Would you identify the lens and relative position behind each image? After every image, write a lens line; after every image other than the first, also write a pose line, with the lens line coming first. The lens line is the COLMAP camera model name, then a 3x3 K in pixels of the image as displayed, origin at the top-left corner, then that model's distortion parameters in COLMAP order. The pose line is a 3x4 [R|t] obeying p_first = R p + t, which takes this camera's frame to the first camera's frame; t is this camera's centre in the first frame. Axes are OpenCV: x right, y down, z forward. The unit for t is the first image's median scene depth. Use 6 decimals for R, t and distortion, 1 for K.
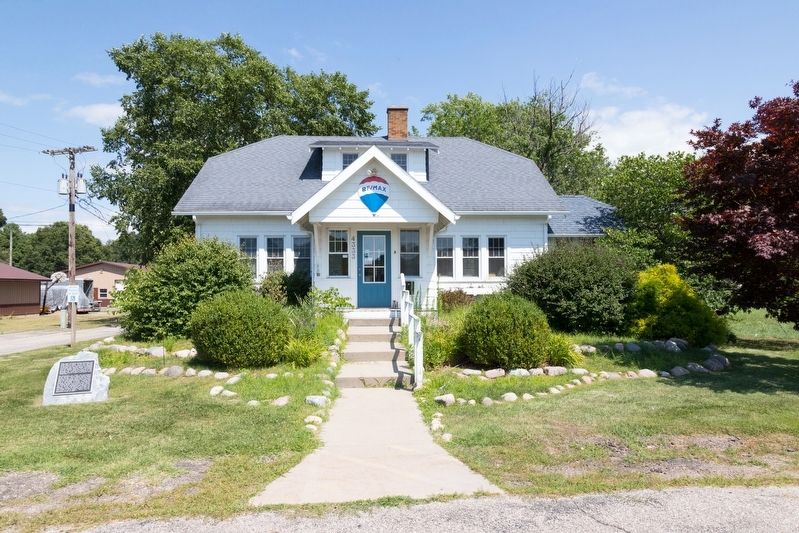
lens RADIAL K [[553.2, 0, 399.5], [0, 553.2, 266.5], [0, 0, 1]] dist [0.000289, 0.000165]
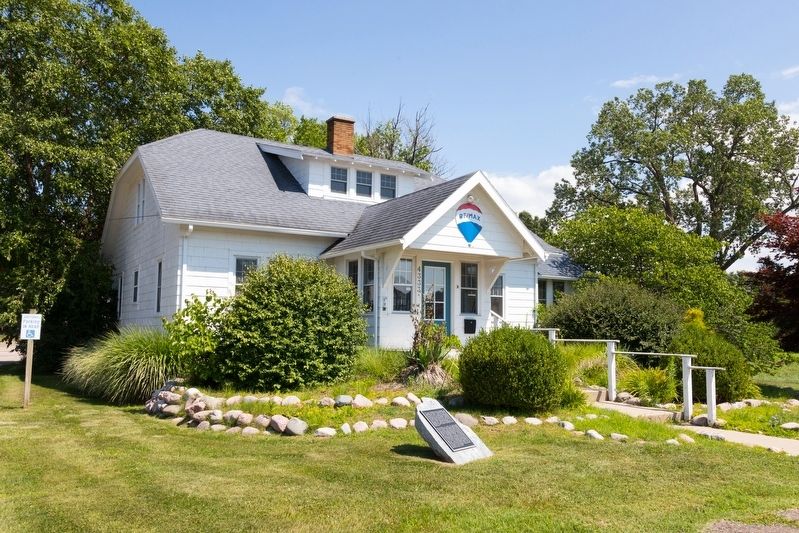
lens RADIAL K [[651.0, 0, 399.5], [0, 651.0, 266.5], [0, 0, 1]] dist [-0.000395, -0.000347]
pose [[0.881075, 0.060678, 0.469069, -0.647516], [-0.032846, 0.997192, -0.067298, 0.017577], [-0.471835, 0.043887, 0.880594, 0.110808]]
